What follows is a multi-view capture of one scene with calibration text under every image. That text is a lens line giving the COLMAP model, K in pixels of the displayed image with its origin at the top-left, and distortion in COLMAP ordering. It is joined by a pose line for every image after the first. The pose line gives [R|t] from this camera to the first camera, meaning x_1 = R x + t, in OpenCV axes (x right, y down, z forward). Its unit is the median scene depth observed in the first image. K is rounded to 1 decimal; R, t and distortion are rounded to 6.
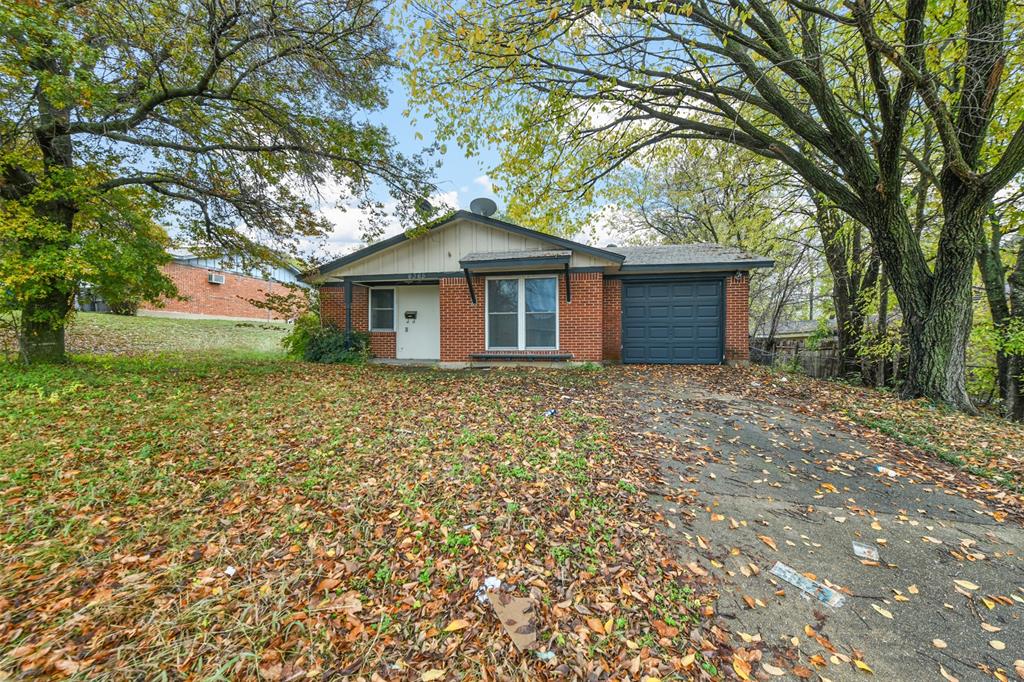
lens RADIAL K [[389.3, 0, 514.0], [0, 389.3, 345.2], [0, 0, 1]] dist [0.000965, 0.000131]
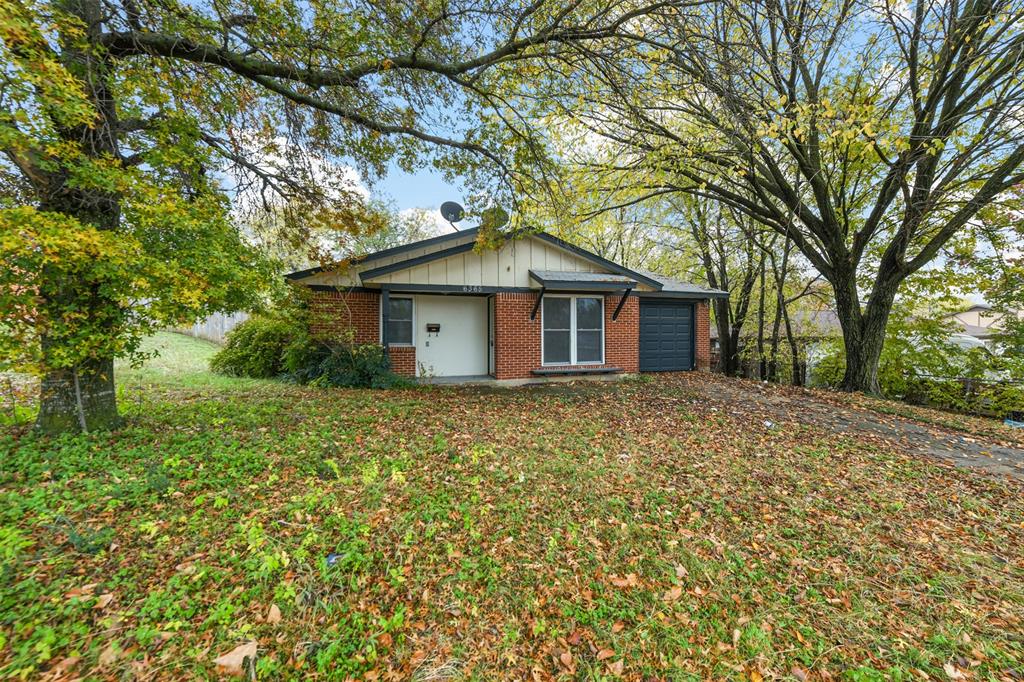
lens RADIAL K [[400.9, 0, 512.0], [0, 400.9, 341.0], [0, 0, 1]] dist [0.000737, 0.000114]
pose [[0.883442, -0.006078, 0.468502, -0.635776], [0.008840, 0.999954, -0.003697, -0.050033], [-0.468458, 0.007407, 0.883455, 0.115713]]
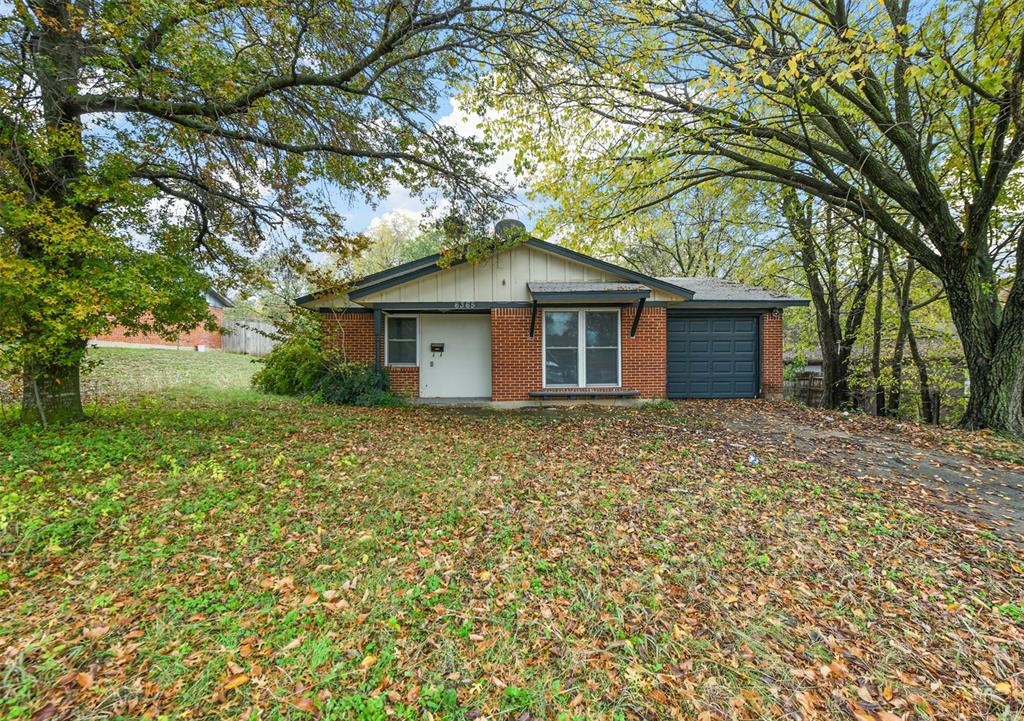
lens RADIAL K [[422.9, 0, 500.7], [0, 422.9, 372.6], [0, 0, 1]] dist [0.001372, 0.000109]
pose [[0.978402, -0.007149, 0.206589, -0.381332], [0.006624, 0.999973, 0.003231, -0.027588], [-0.206606, -0.001793, 0.978423, 0.042322]]
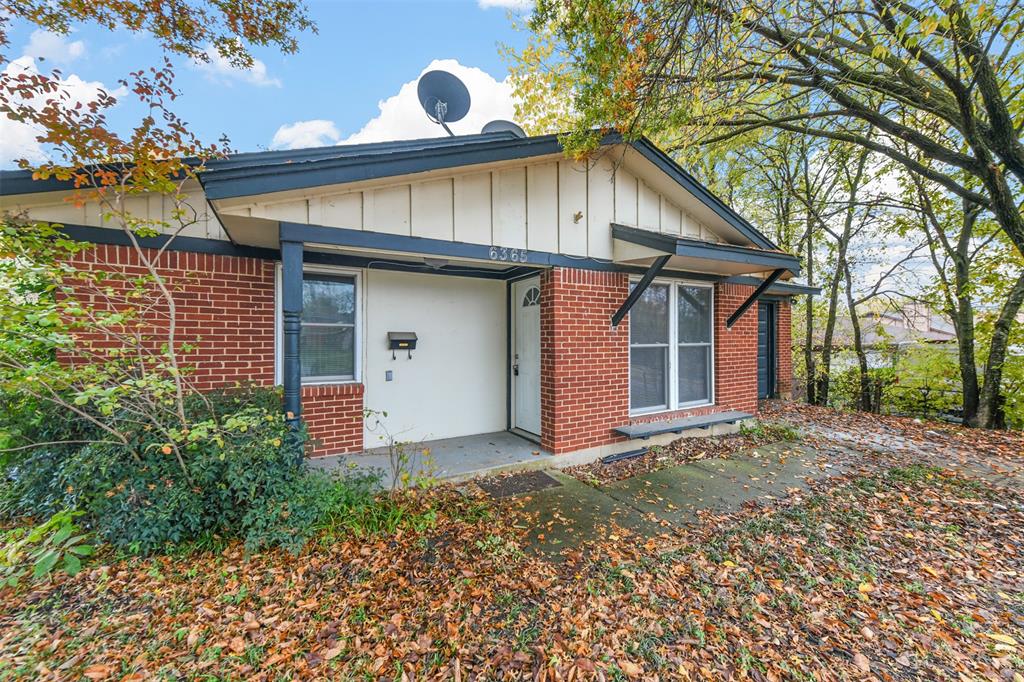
lens RADIAL K [[400.9, 0, 512.0], [0, 400.9, 341.0], [0, 0, 1]] dist [0.000737, 0.000114]
pose [[0.770036, -0.008127, 0.637948, -0.532114], [0.011265, 0.999936, -0.000859, -0.089982], [-0.637901, 0.007848, 0.770079, 0.696566]]
